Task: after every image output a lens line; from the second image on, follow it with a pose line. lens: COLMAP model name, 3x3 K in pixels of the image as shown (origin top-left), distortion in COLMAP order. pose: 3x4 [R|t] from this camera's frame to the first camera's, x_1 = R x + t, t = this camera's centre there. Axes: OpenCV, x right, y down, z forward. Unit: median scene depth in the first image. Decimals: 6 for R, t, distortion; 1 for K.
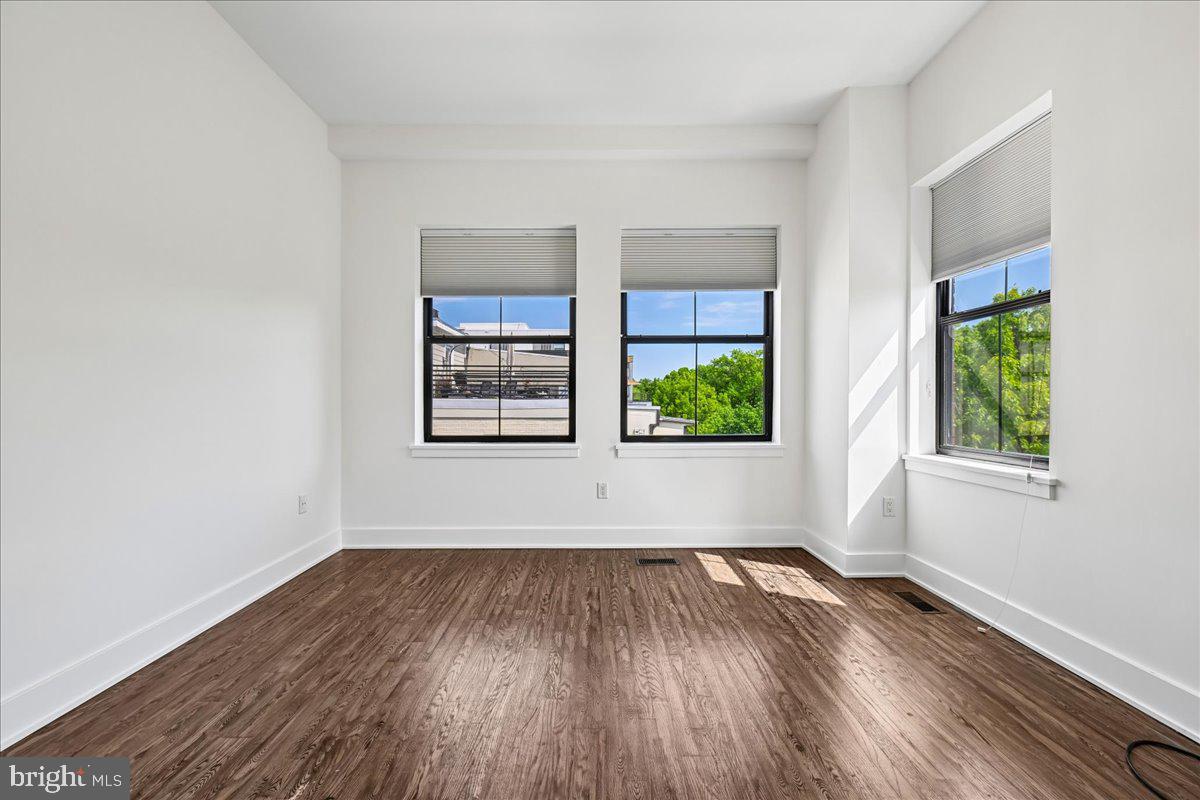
lens RADIAL K [[473.8, 0, 598.9], [0, 473.8, 400.0], [0, 0, 1]] dist [-0.002994, 0.000226]
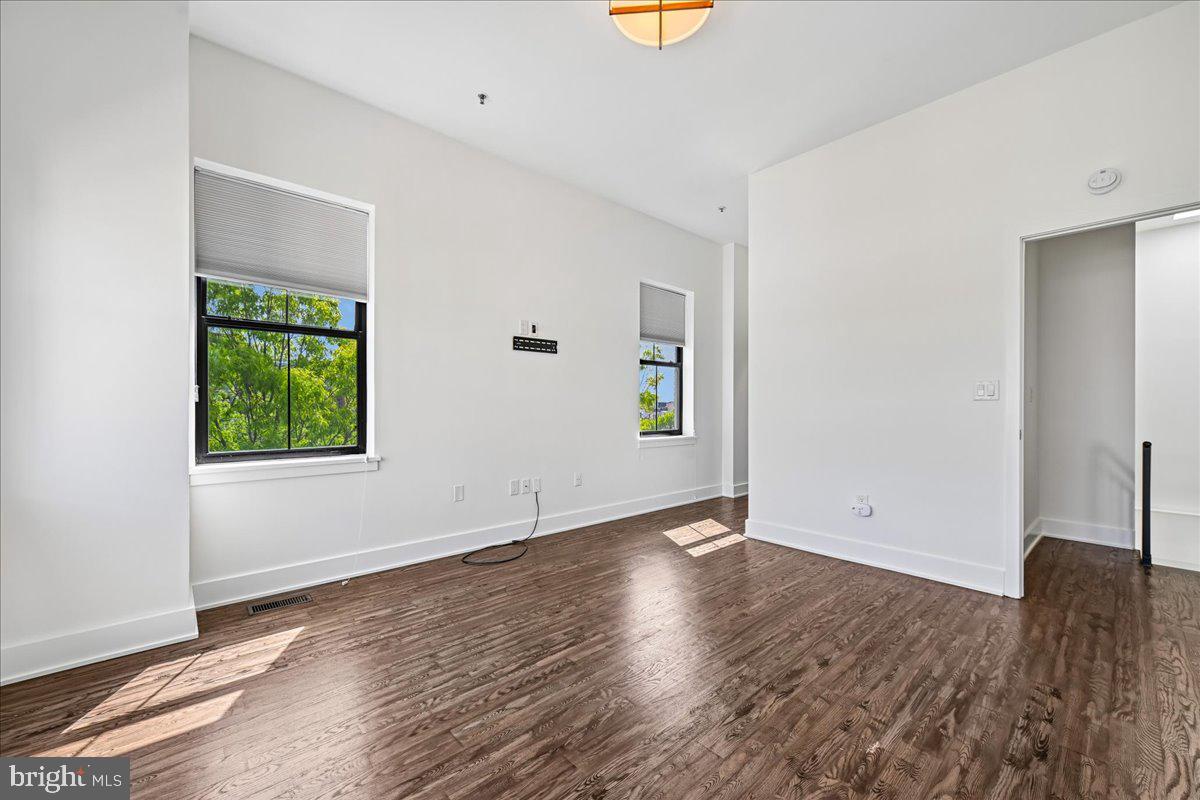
lens RADIAL K [[473.8, 0, 595.6], [0, 473.8, 409.0], [0, 0, 1]] dist [-0.002994, 0.000226]
pose [[-0.656301, -0.001566, 0.754497, -0.567886], [-0.004991, 0.999985, -0.002266, 0.006687], [-0.754482, -0.005253, -0.656299, 1.215576]]
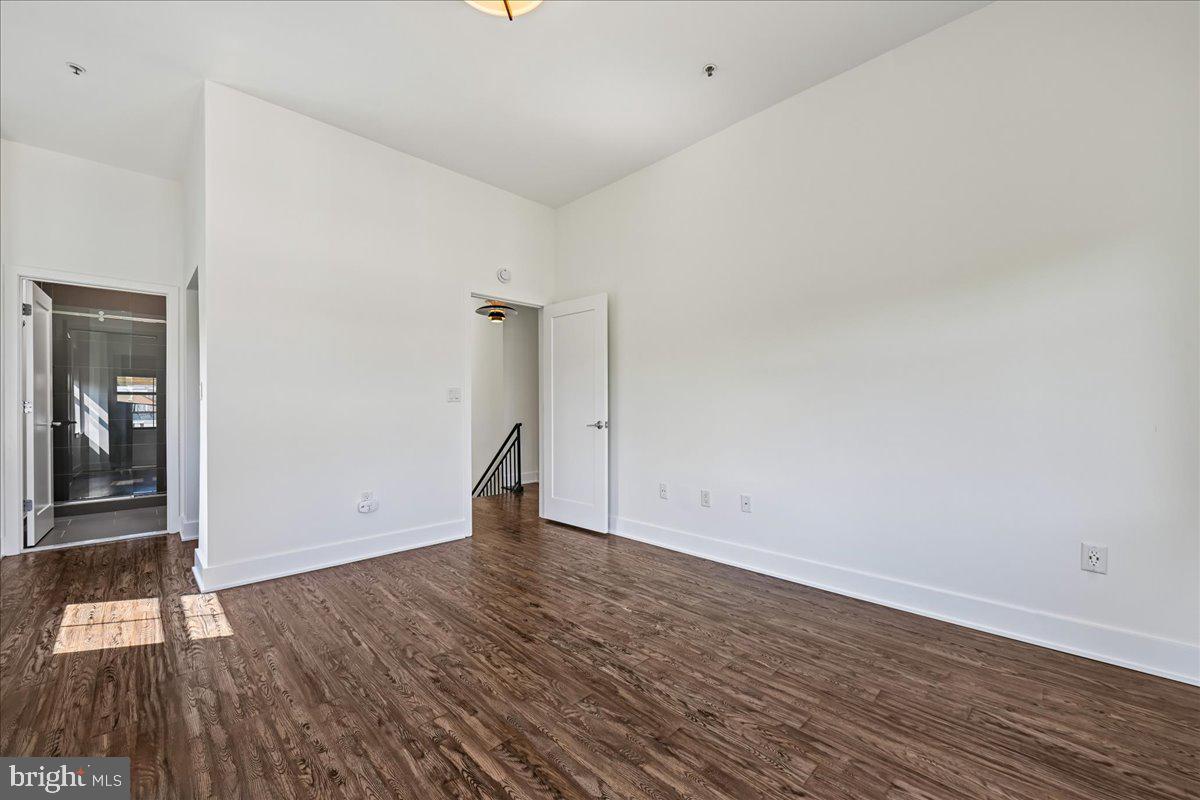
lens RADIAL K [[473.8, 0, 605.4], [0, 473.8, 403.8], [0, 0, 1]] dist [-0.002994, 0.000226]
pose [[-0.715206, 0.000405, -0.698913, 0.422363], [0.007988, 0.999939, -0.007594, -0.000553], [0.698868, -0.011014, -0.715166, 1.253025]]
